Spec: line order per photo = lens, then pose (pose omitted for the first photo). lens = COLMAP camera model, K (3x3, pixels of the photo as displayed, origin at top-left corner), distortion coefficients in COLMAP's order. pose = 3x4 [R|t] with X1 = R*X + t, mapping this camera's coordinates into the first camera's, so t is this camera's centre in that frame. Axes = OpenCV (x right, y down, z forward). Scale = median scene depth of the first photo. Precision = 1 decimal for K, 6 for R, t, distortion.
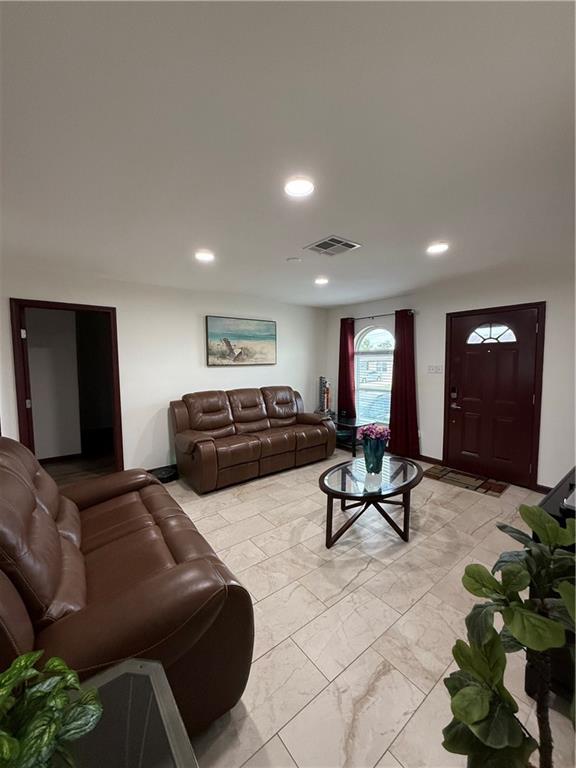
lens RADIAL K [[306.5, 0, 286.6], [0, 306.5, 382.8], [0, 0, 1]] dist [-0.000182, -0.000203]
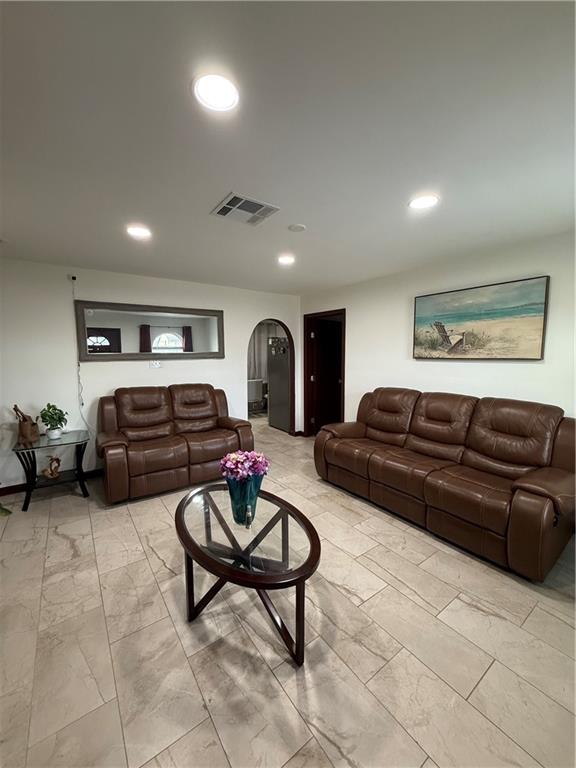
lens RADIAL K [[306.5, 0, 286.4], [0, 306.5, 383.5], [0, 0, 1]] dist [-0.000182, -0.000203]
pose [[-0.042415, 0.107580, -0.993291, 0.584498], [-0.073287, 0.991173, 0.110480, -0.055002], [0.996409, 0.077481, -0.034156, 0.697709]]
